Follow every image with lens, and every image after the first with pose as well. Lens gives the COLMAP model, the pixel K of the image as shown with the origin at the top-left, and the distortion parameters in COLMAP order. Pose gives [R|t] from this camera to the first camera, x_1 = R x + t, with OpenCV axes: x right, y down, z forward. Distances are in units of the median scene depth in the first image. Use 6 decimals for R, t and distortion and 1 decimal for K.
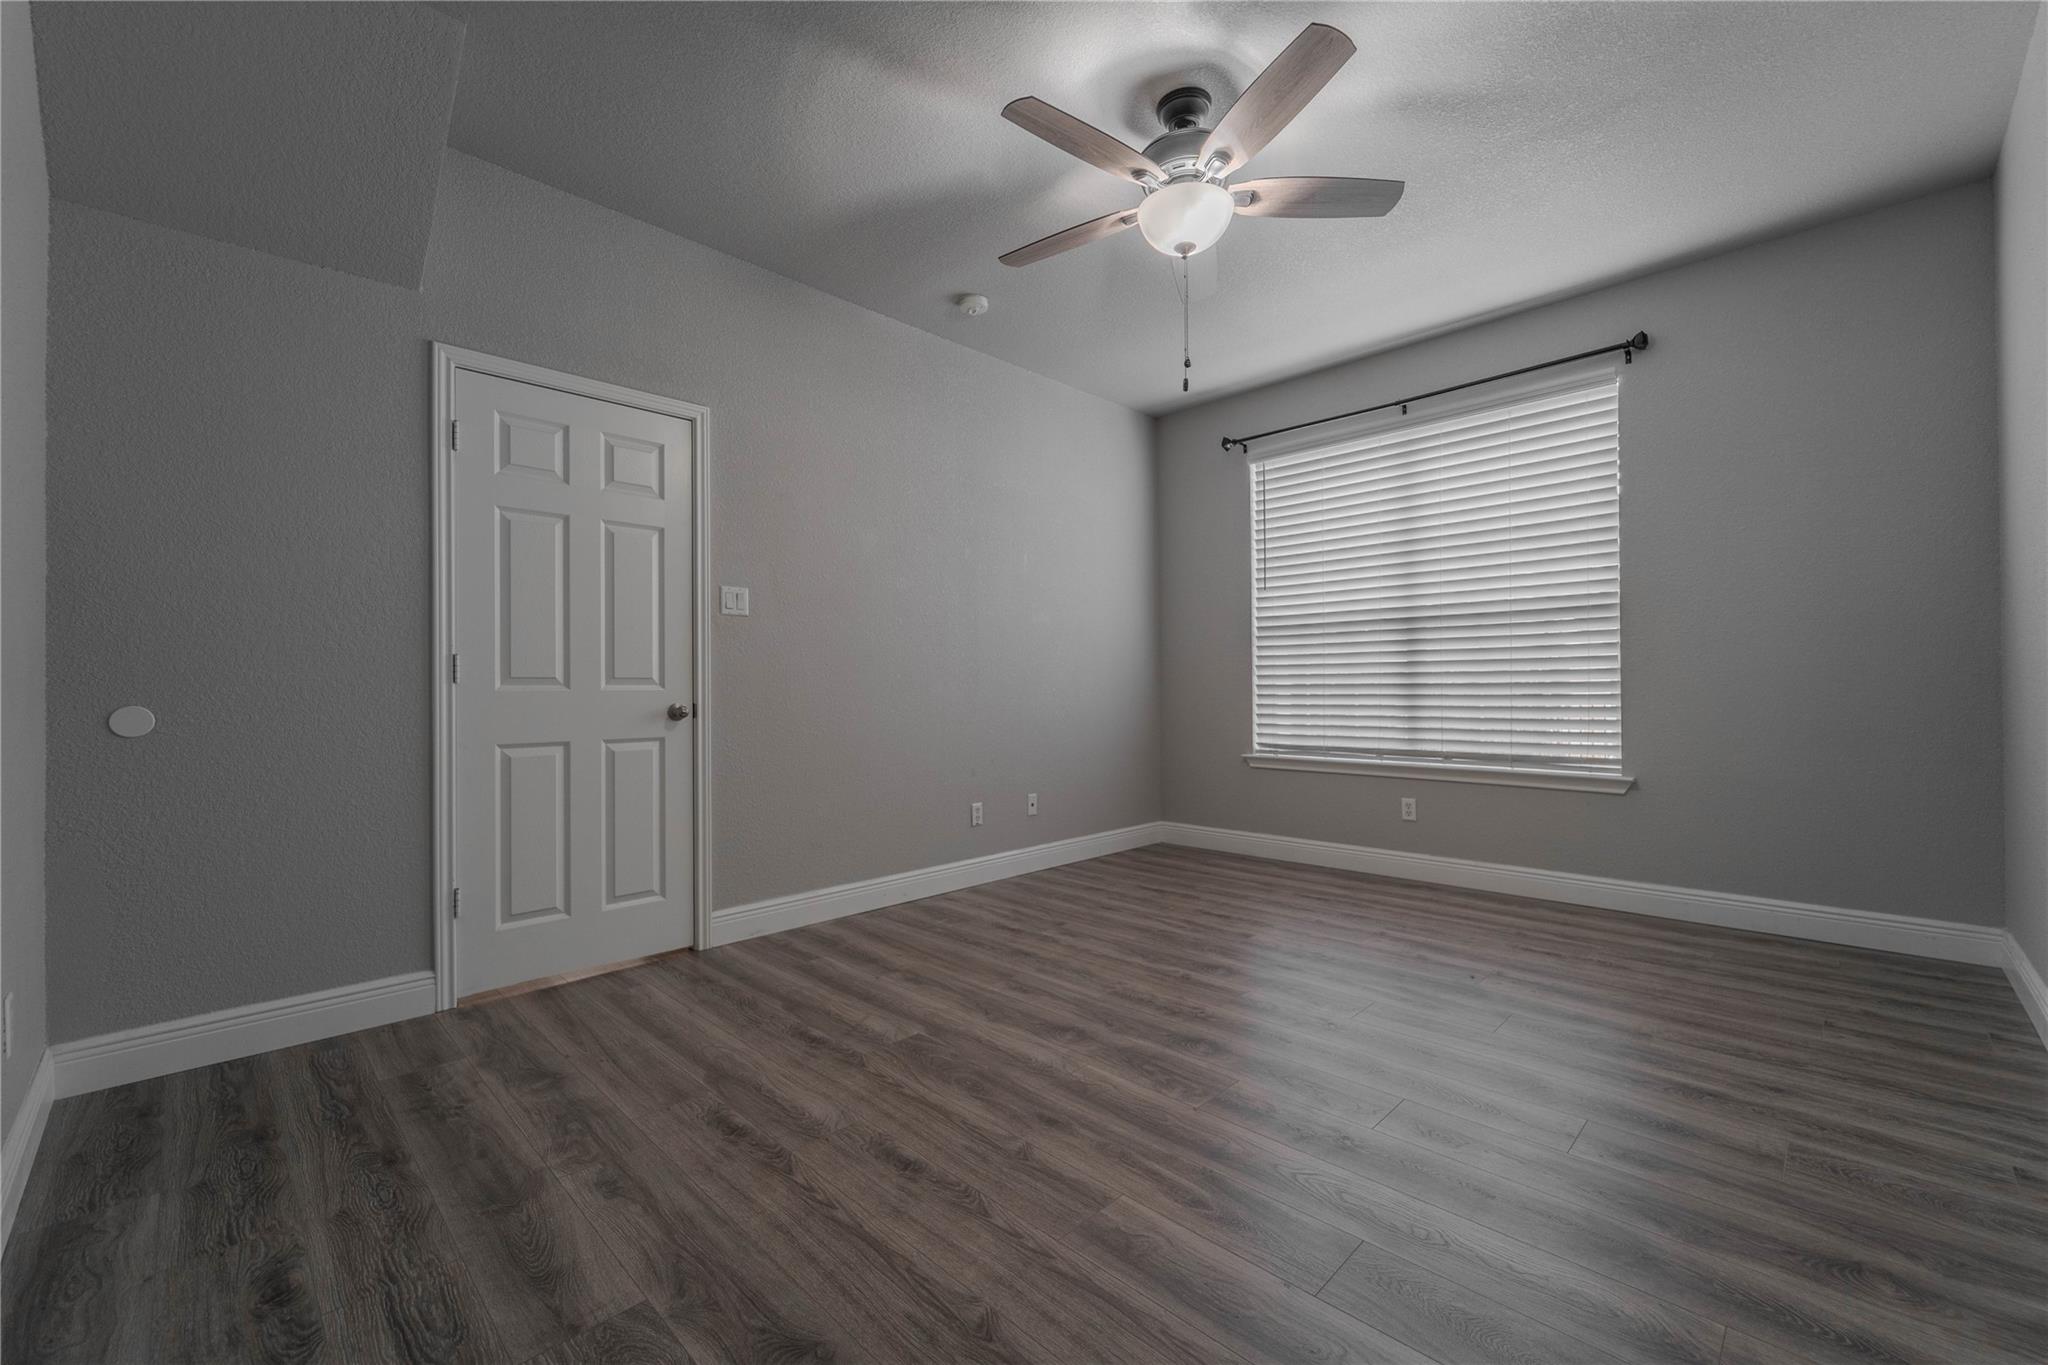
lens RADIAL K [[826.7, 0, 1067.9], [0, 826.7, 693.1], [0, 0, 1]] dist [0.003125, -0.002185]
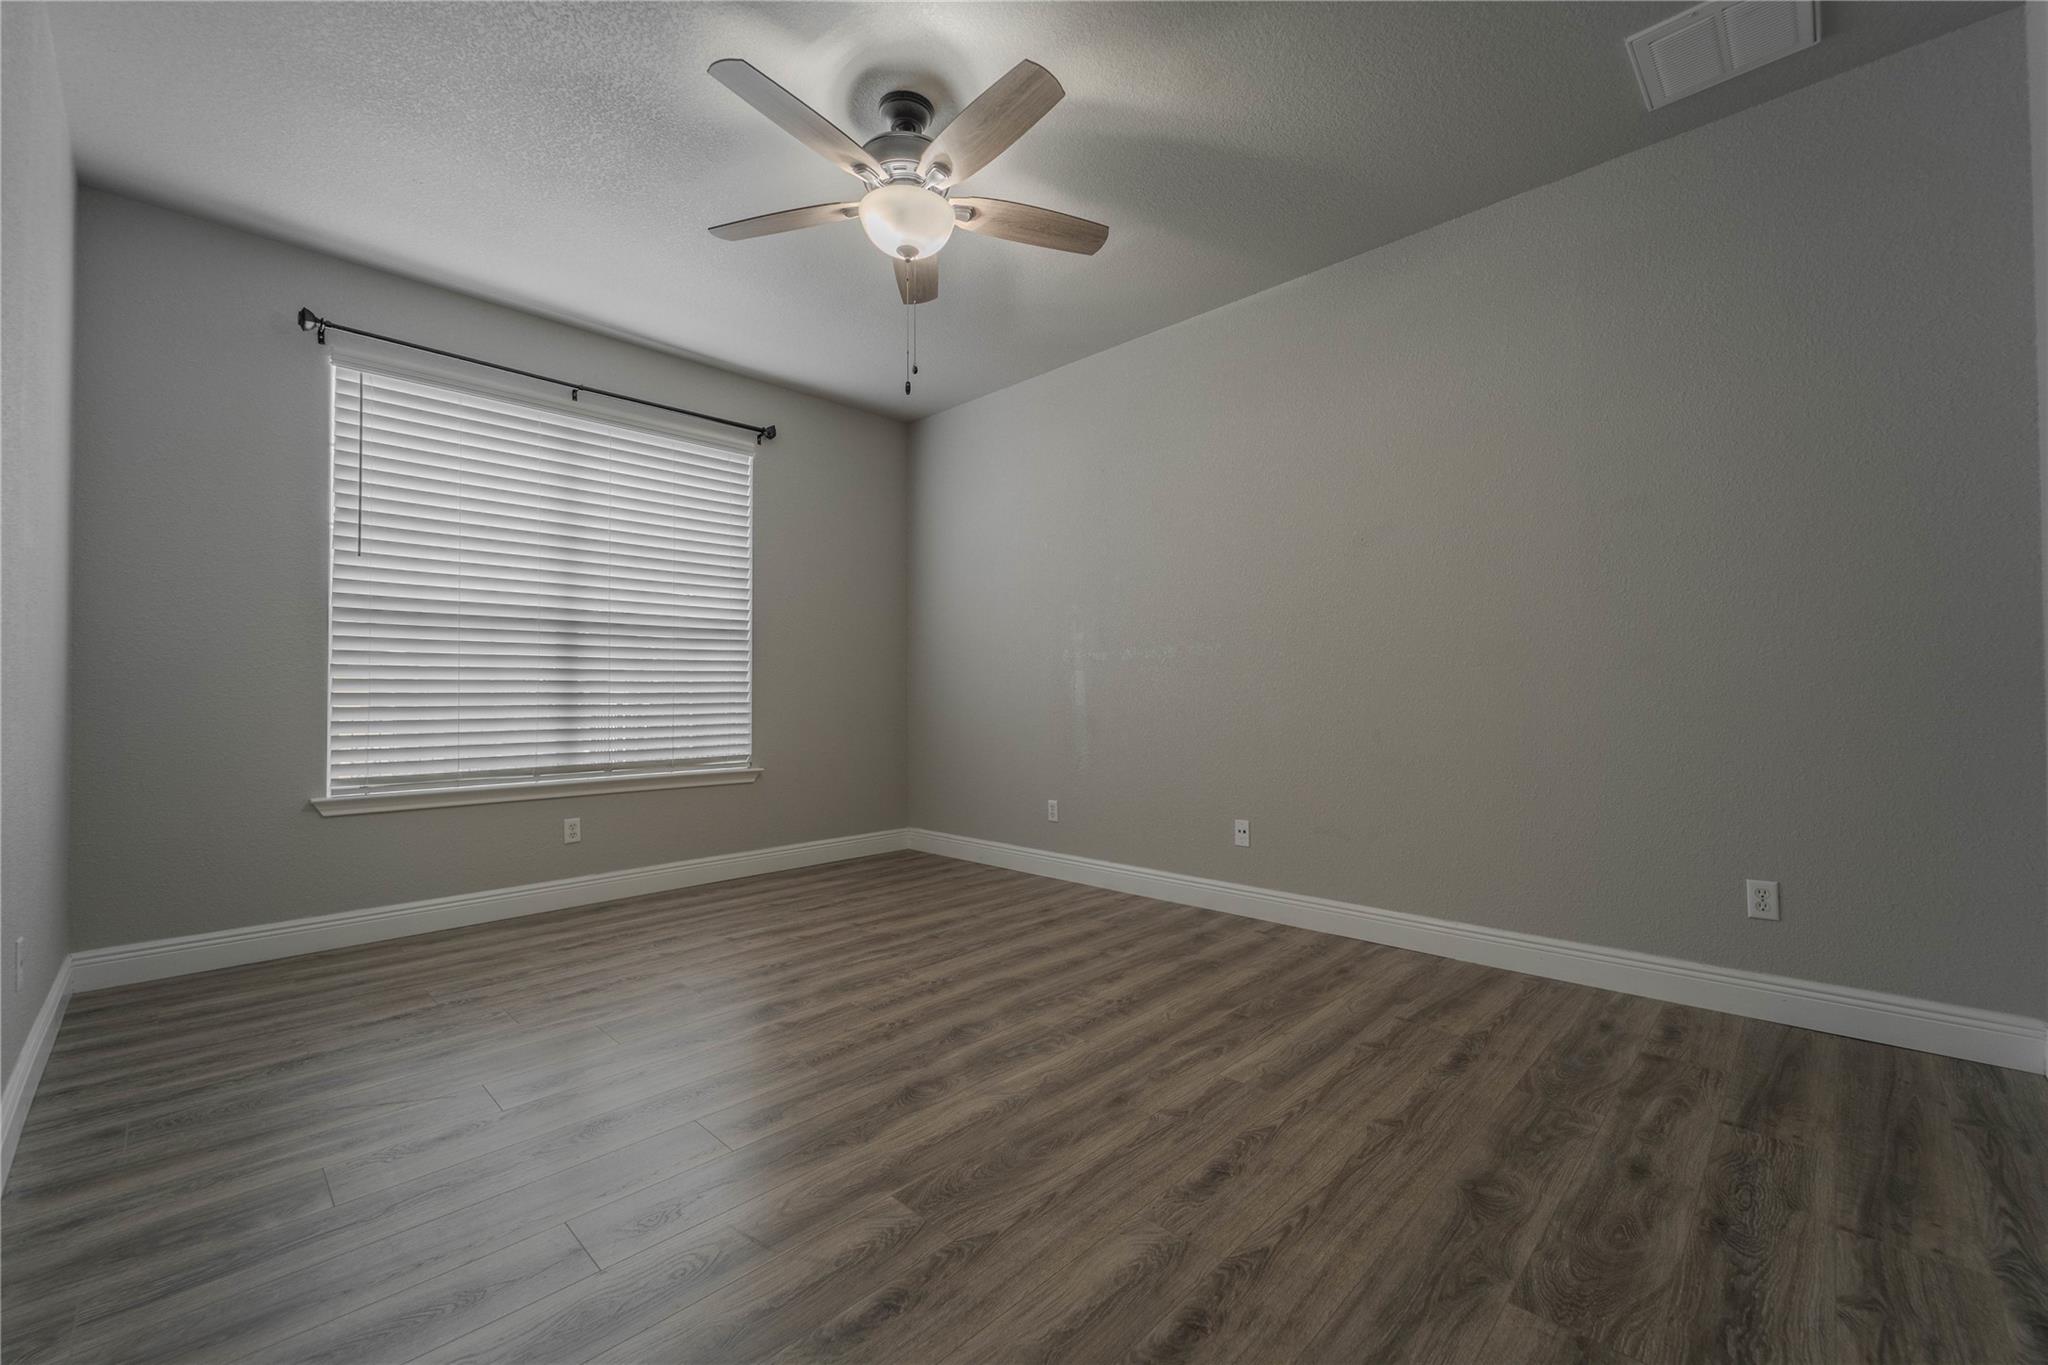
lens RADIAL K [[826.7, 0, 994.3], [0, 826.7, 686.9], [0, 0, 1]] dist [0.003125, -0.002185]
pose [[0.032416, 0.017879, 0.999315, -0.577200], [0.011035, 0.999773, -0.018246, 0.004543], [-0.999414, 0.011618, 0.032211, 0.593896]]
